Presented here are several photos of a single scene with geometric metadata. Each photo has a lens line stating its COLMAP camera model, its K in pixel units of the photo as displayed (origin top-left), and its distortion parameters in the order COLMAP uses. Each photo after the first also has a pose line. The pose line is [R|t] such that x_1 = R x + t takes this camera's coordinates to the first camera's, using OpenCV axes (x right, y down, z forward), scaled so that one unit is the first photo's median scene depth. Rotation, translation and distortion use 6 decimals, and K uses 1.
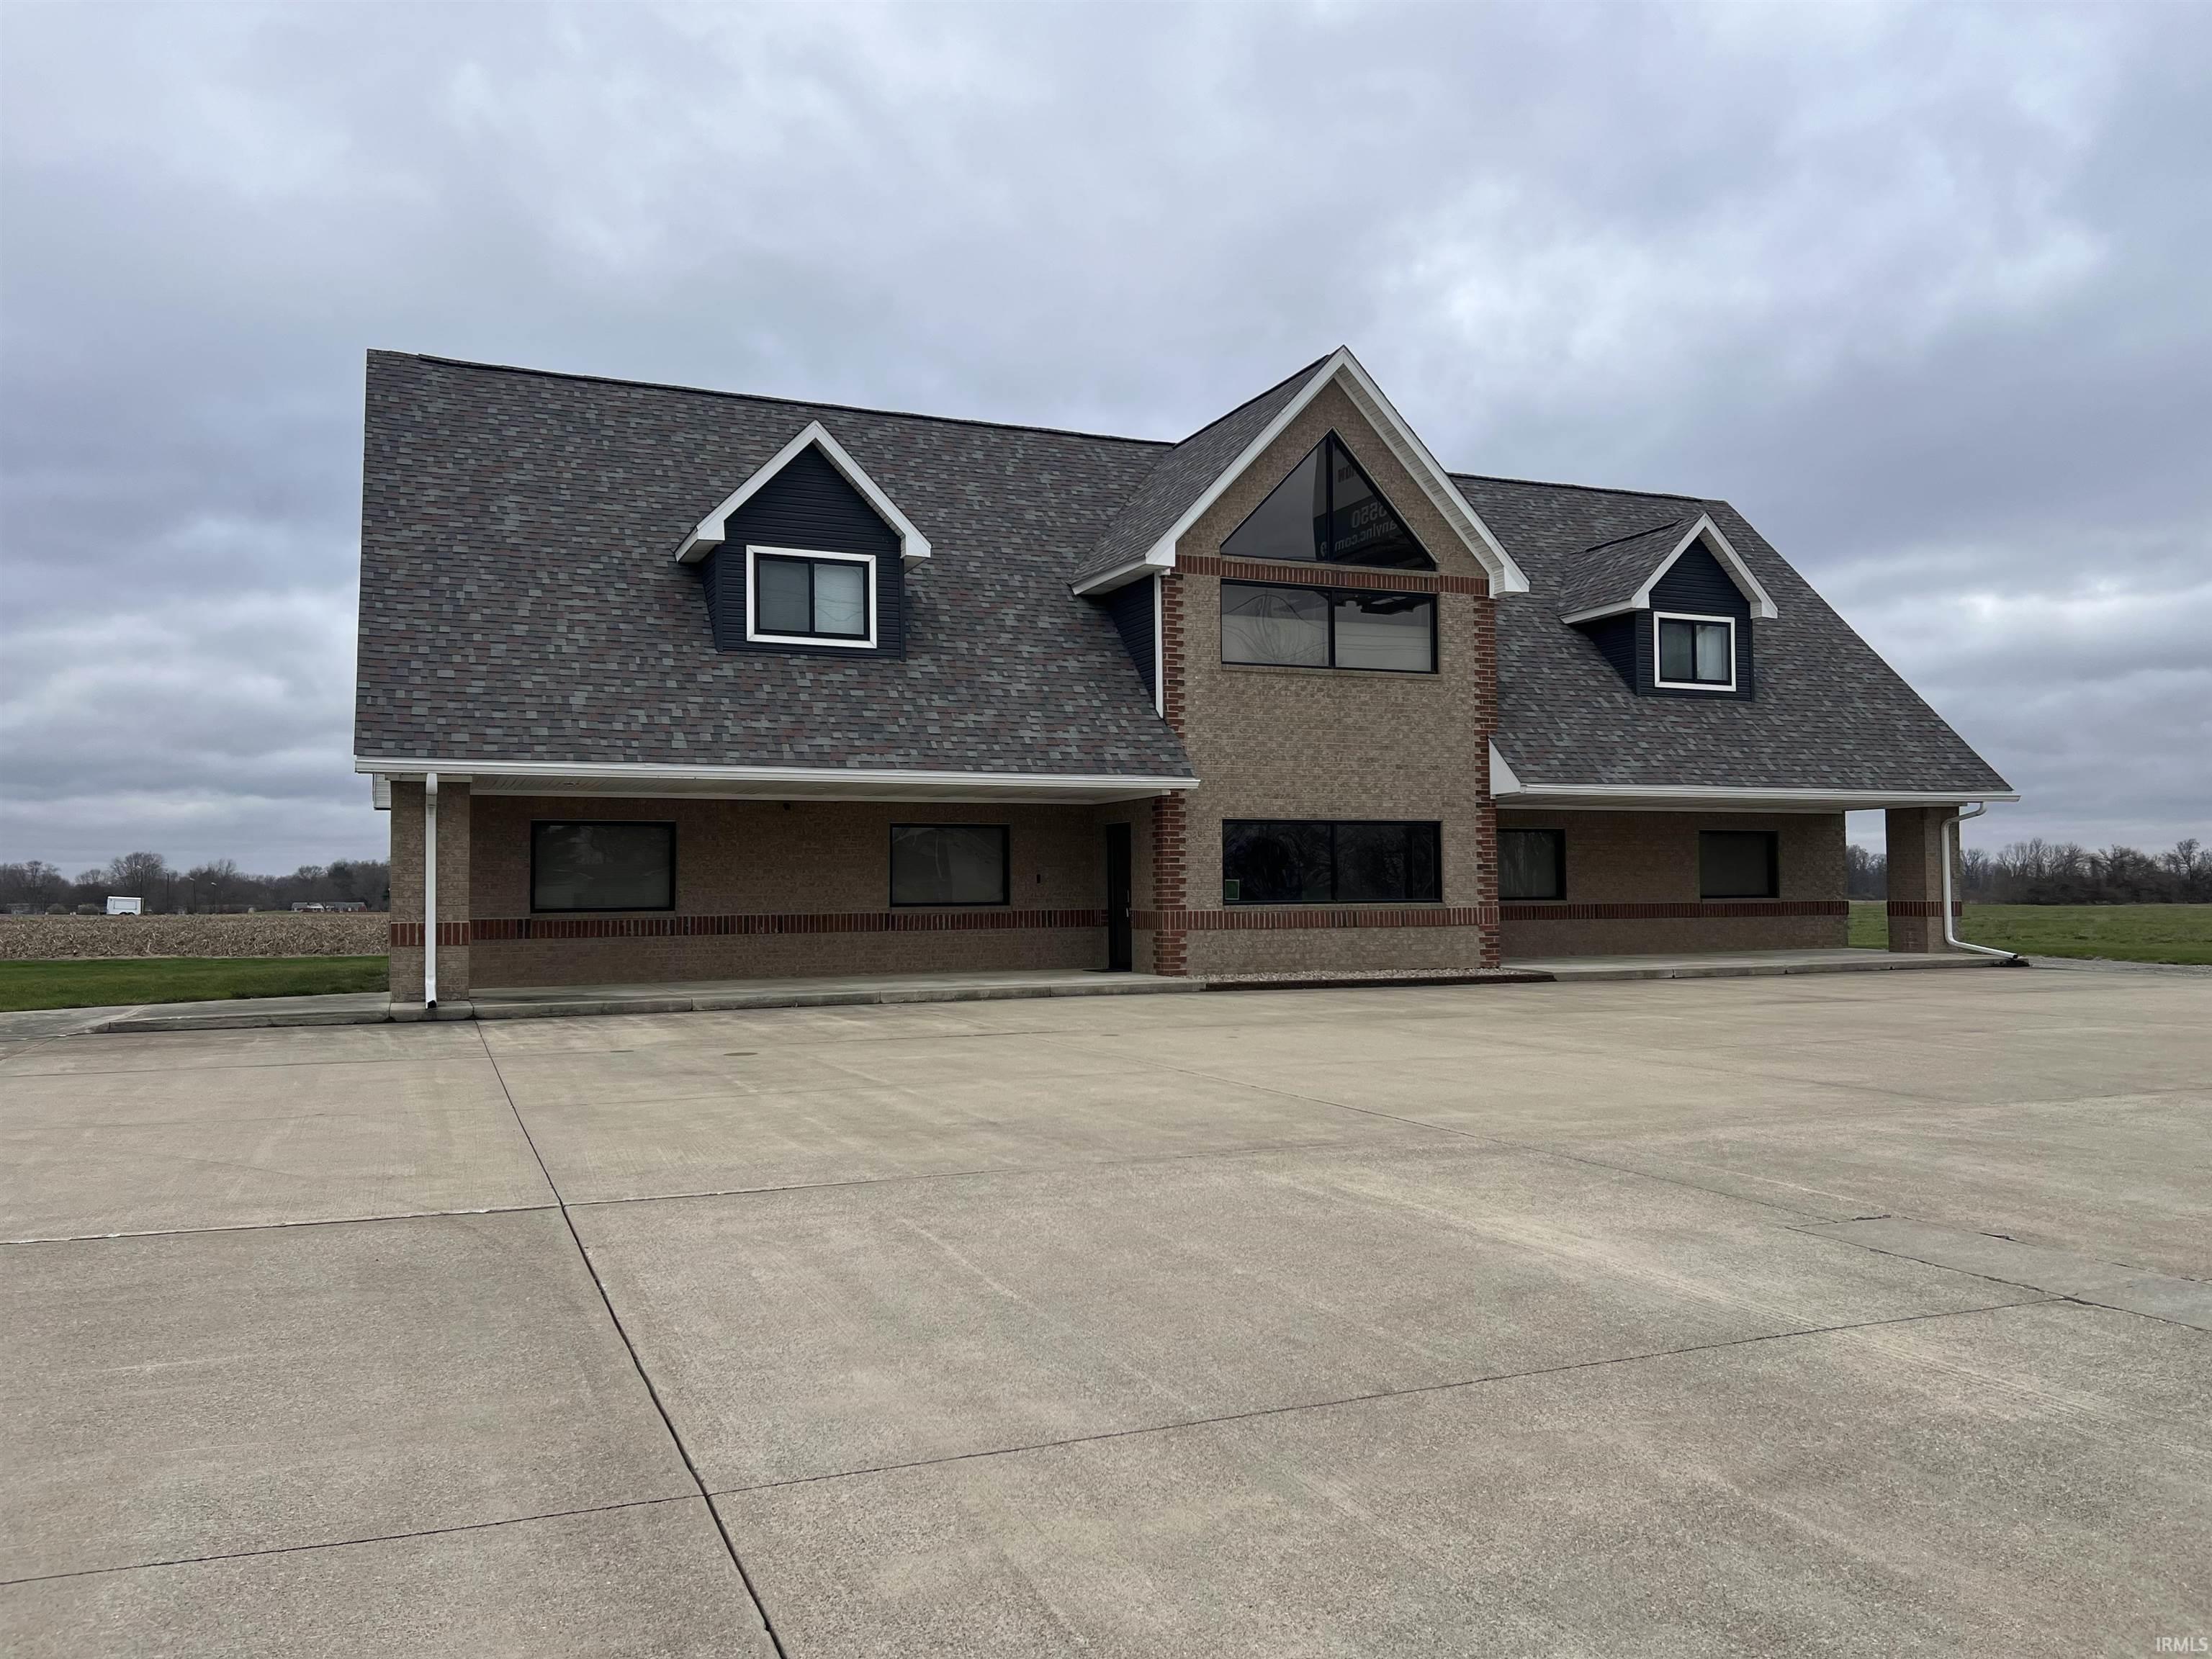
lens RADIAL K [[1647.4, 0, 1106.0], [0, 1647.4, 829.5], [0, 0, 1]] dist [0.176433, -0.420116]
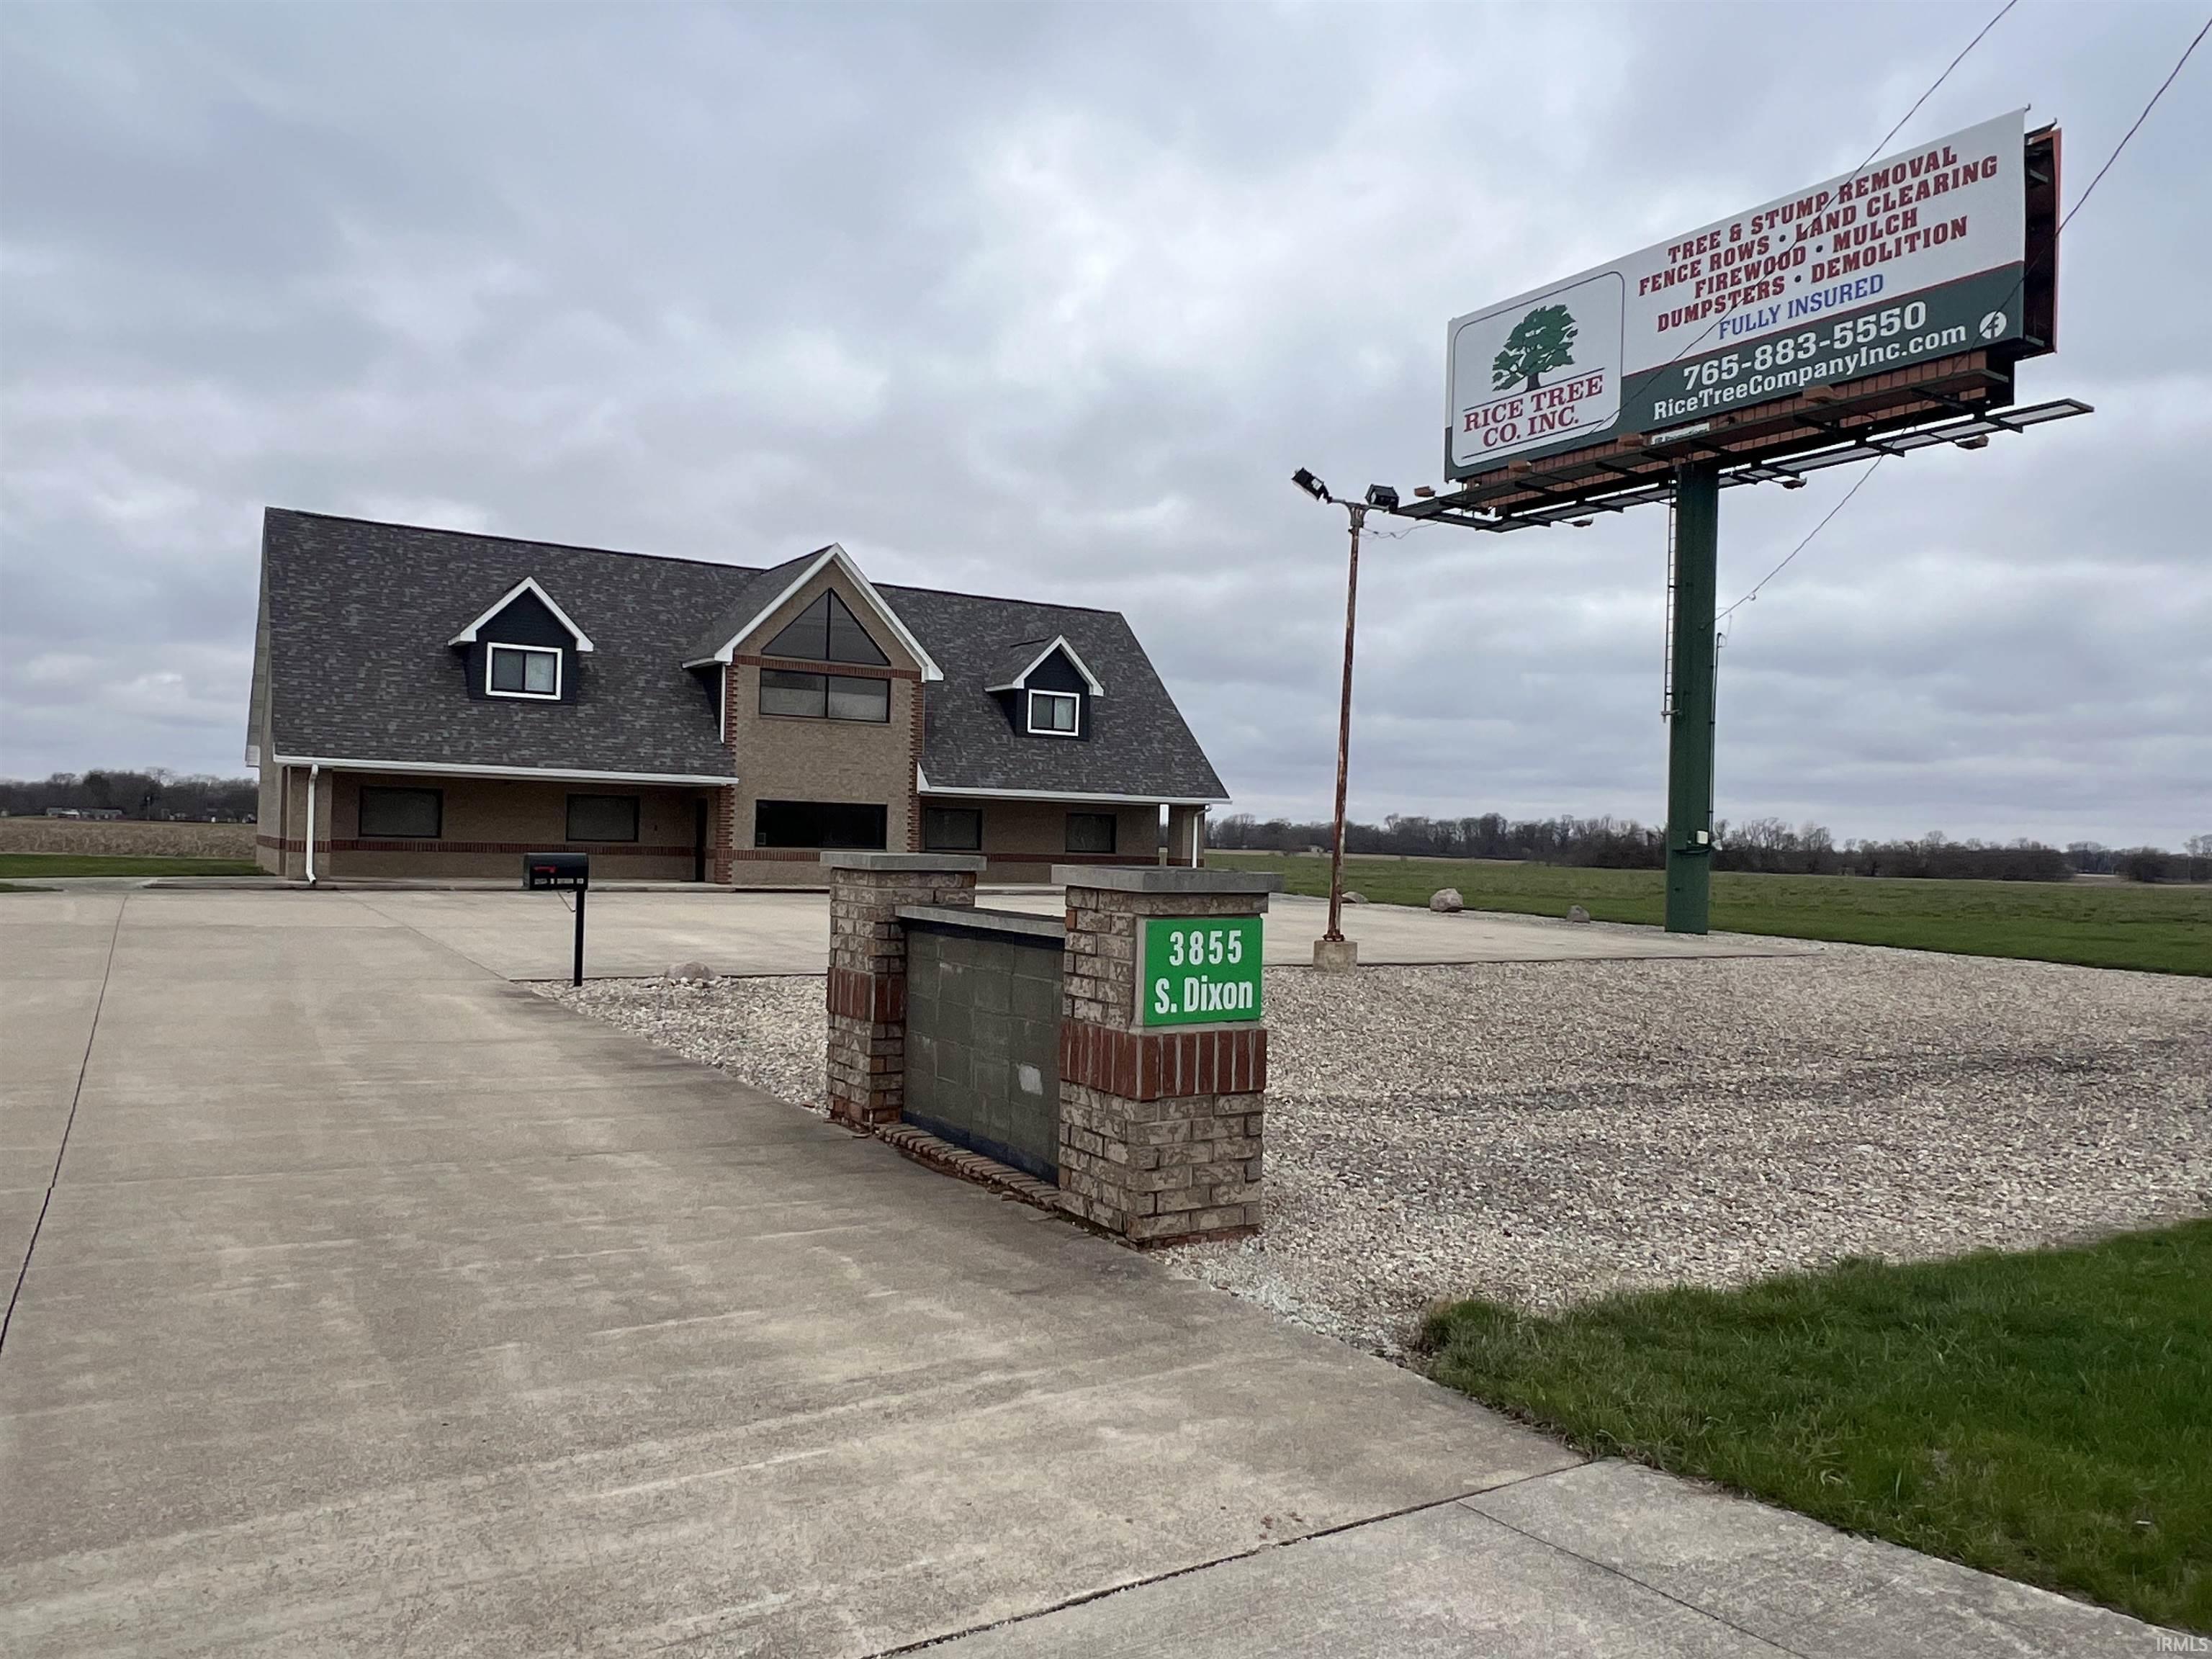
lens RADIAL K [[1553.5, 0, 1106.0], [0, 1553.5, 829.5], [0, 0, 1]] dist [-0.002122, 0.001191]
pose [[0.987241, 0.038484, 0.154514, 0.185504], [-0.043933, 0.998522, 0.032004, -0.044827], [-0.153054, -0.038384, 0.987472, -0.744906]]
